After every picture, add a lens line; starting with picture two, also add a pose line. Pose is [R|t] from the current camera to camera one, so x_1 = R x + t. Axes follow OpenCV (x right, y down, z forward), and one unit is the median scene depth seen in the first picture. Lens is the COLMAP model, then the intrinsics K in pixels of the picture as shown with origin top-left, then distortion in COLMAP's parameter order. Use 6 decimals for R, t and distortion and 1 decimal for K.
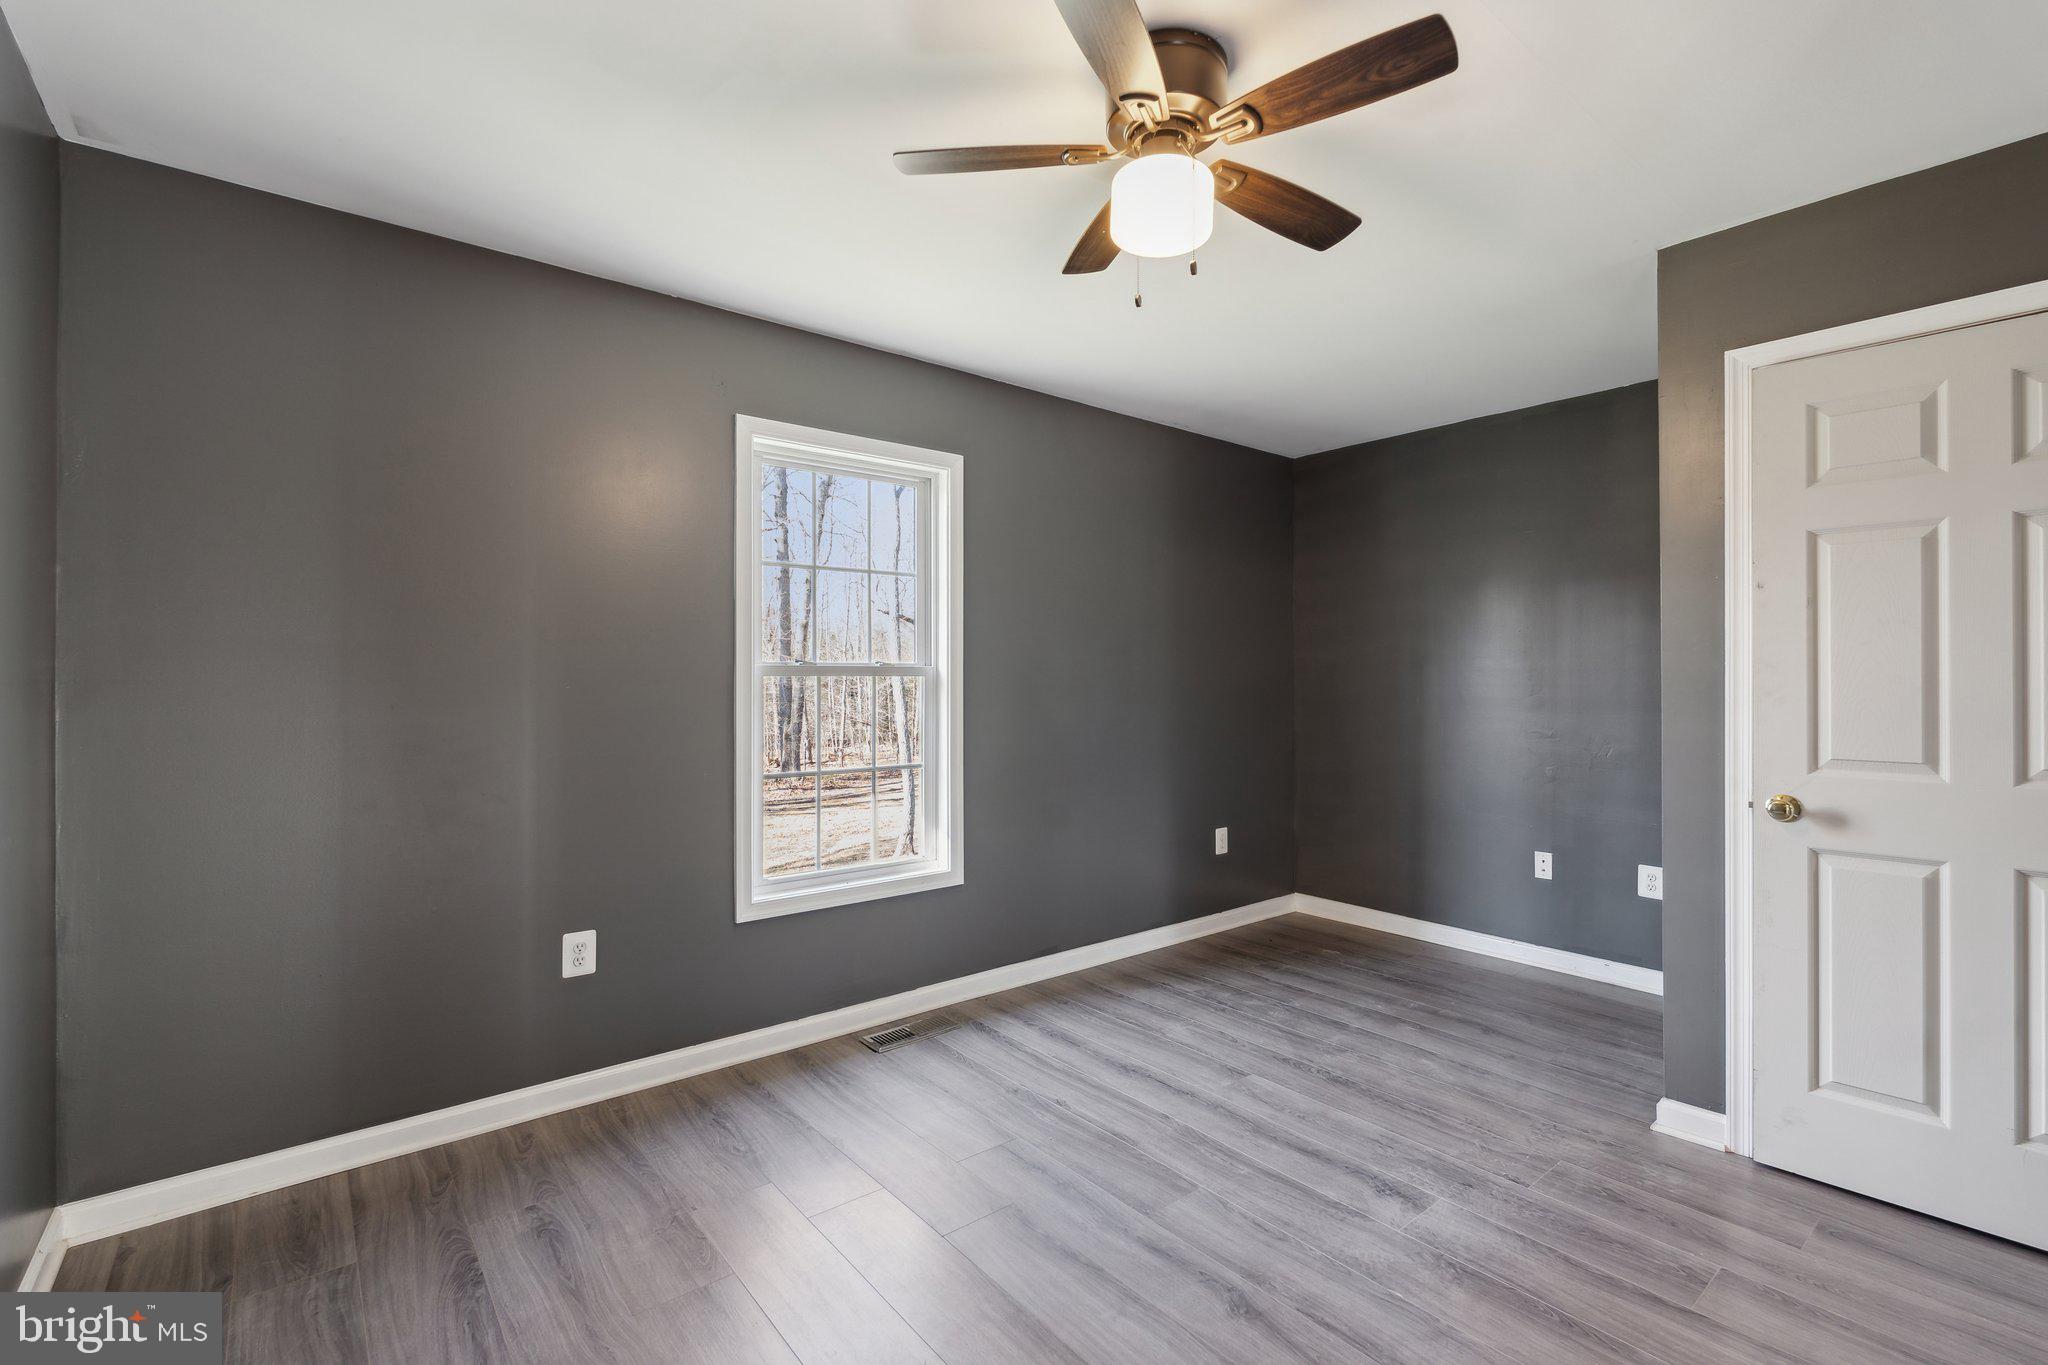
lens RADIAL K [[905.8, 0, 1033.4], [0, 905.8, 670.4], [0, 0, 1]] dist [-0.005439, 0.000486]
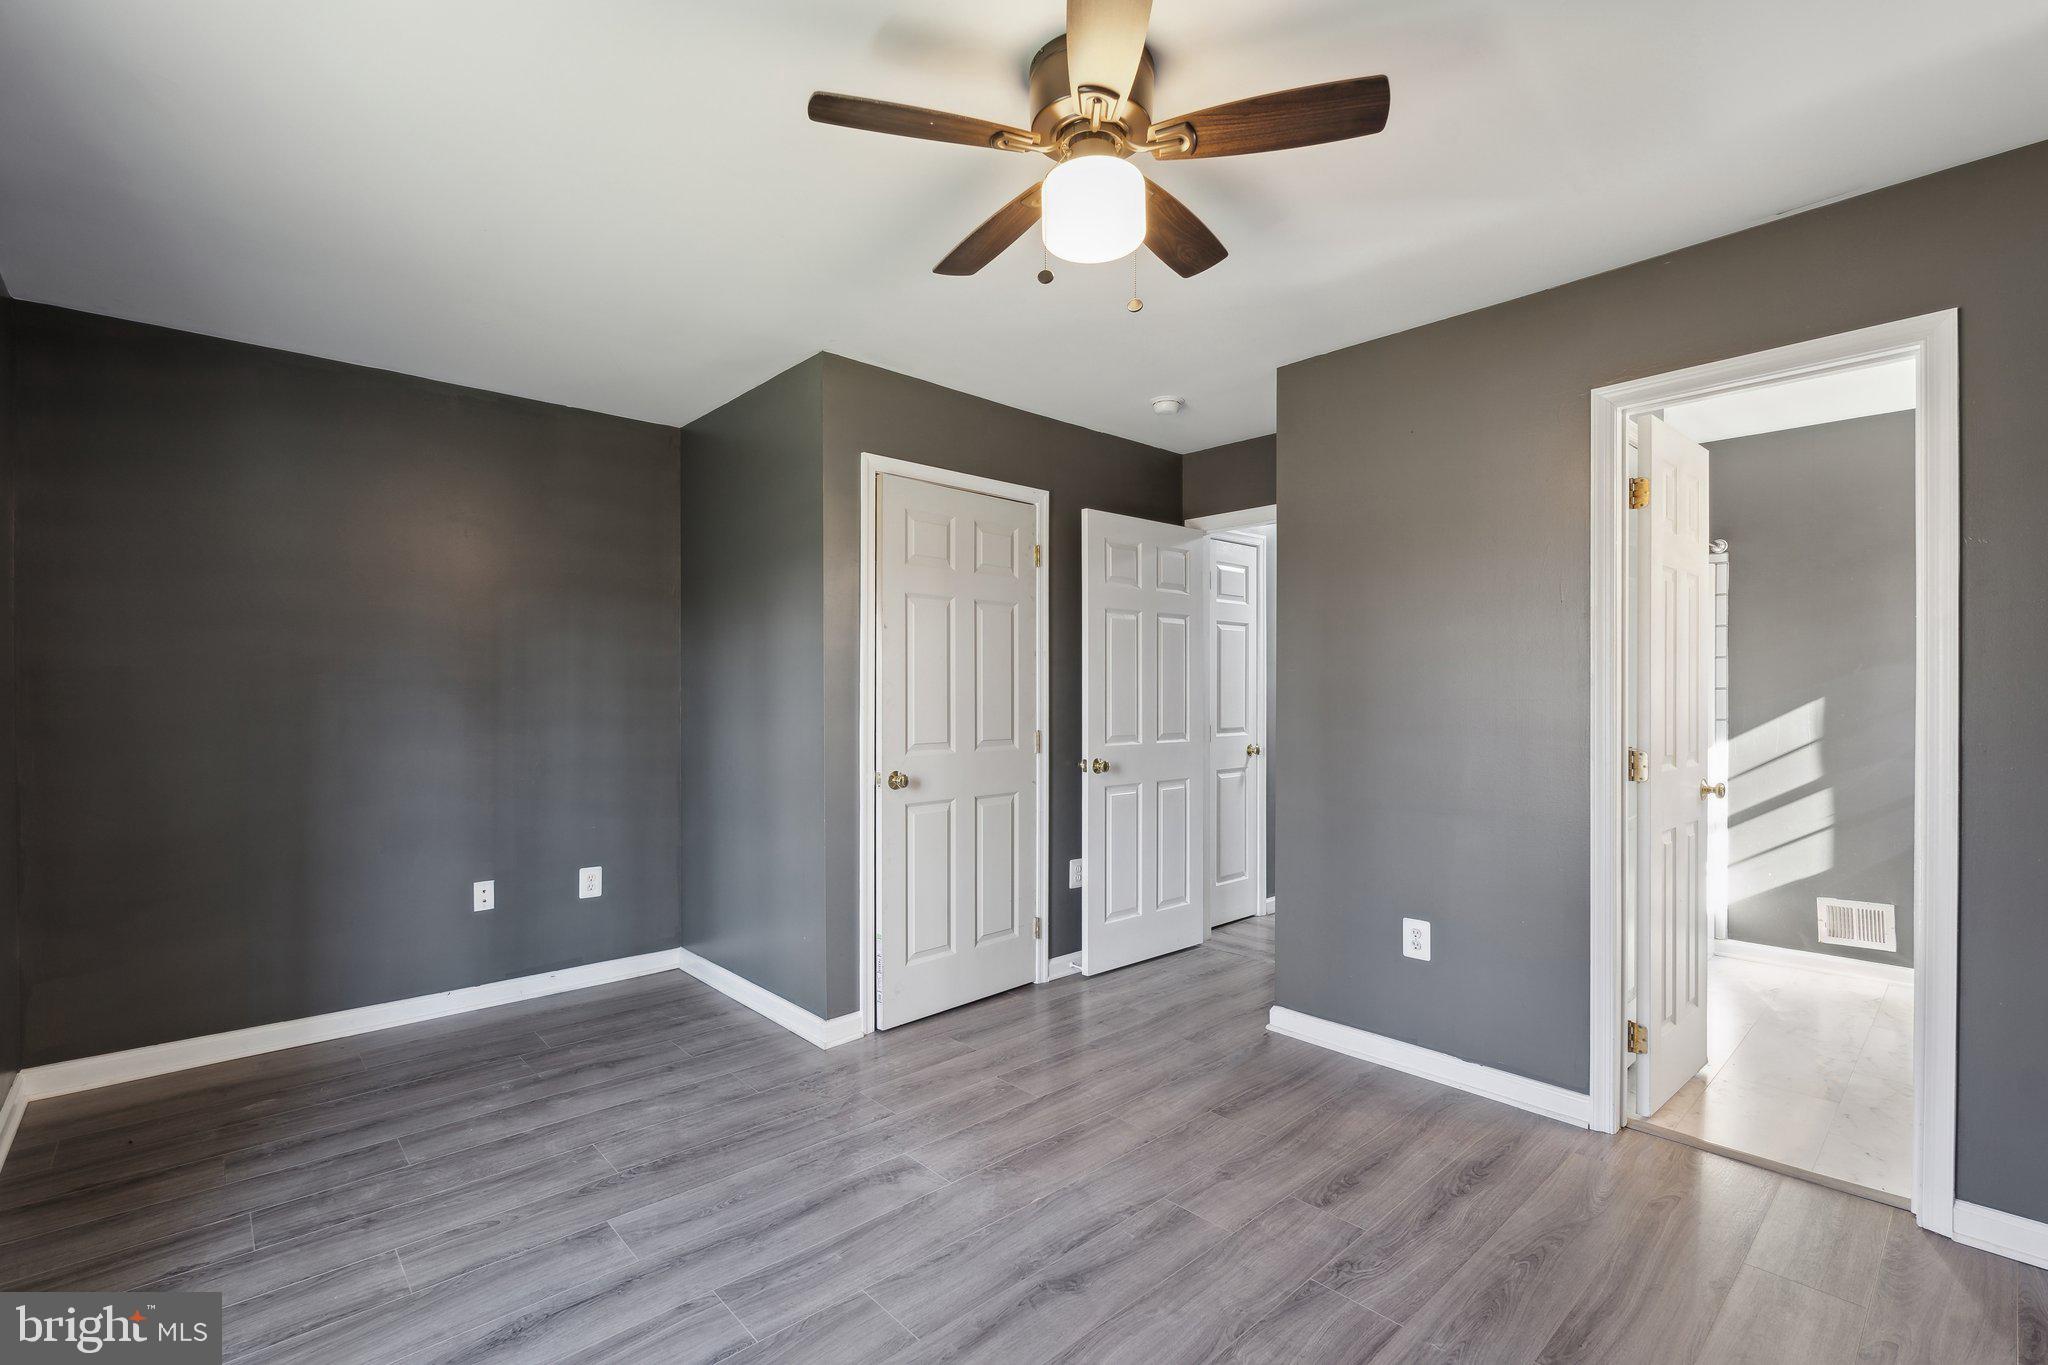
lens RADIAL K [[905.8, 0, 1019.4], [0, 905.8, 692.2], [0, 0, 1]] dist [-0.005439, 0.000486]
pose [[-0.045653, -0.000198, 0.998957, -0.553066], [-0.009412, 0.999956, -0.000232, 0.006733], [-0.998913, -0.009413, -0.045653, 0.742800]]
